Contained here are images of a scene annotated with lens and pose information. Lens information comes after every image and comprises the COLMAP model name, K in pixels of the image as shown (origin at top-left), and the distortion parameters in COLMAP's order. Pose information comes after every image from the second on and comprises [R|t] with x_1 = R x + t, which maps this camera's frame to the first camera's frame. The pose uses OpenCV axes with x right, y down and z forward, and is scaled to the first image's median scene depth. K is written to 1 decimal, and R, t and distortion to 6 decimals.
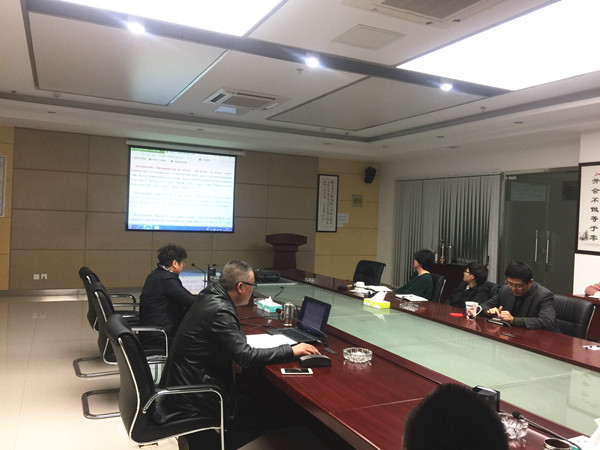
lens RADIAL K [[510.8, 0, 302.8], [0, 510.8, 221.5], [0, 0, 1]] dist [0.076964, -0.105466]
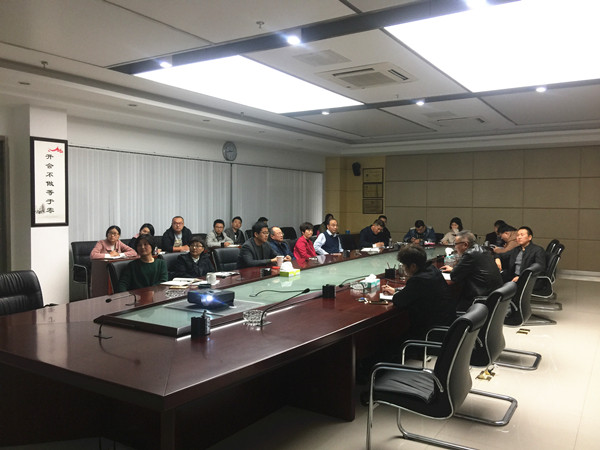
lens RADIAL K [[510.8, 0, 298.8], [0, 510.8, 221.6], [0, 0, 1]] dist [0.076964, -0.105466]
pose [[0.519469, -0.005458, -0.854472, 0.556528], [0.002567, 0.999985, -0.004827, 0.024227], [0.854485, 0.000314, 0.519475, -0.050049]]
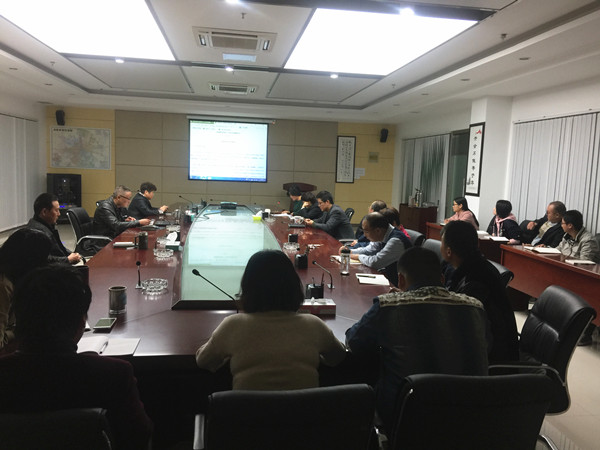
lens RADIAL K [[510.8, 0, 301.3], [0, 510.8, 220.4], [0, 0, 1]] dist [0.076964, -0.105466]
pose [[0.951630, 0.026662, -0.306088, 0.359881], [-0.003320, 0.997062, 0.076528, 0.018323], [0.307229, -0.071810, 0.948922, -0.237788]]
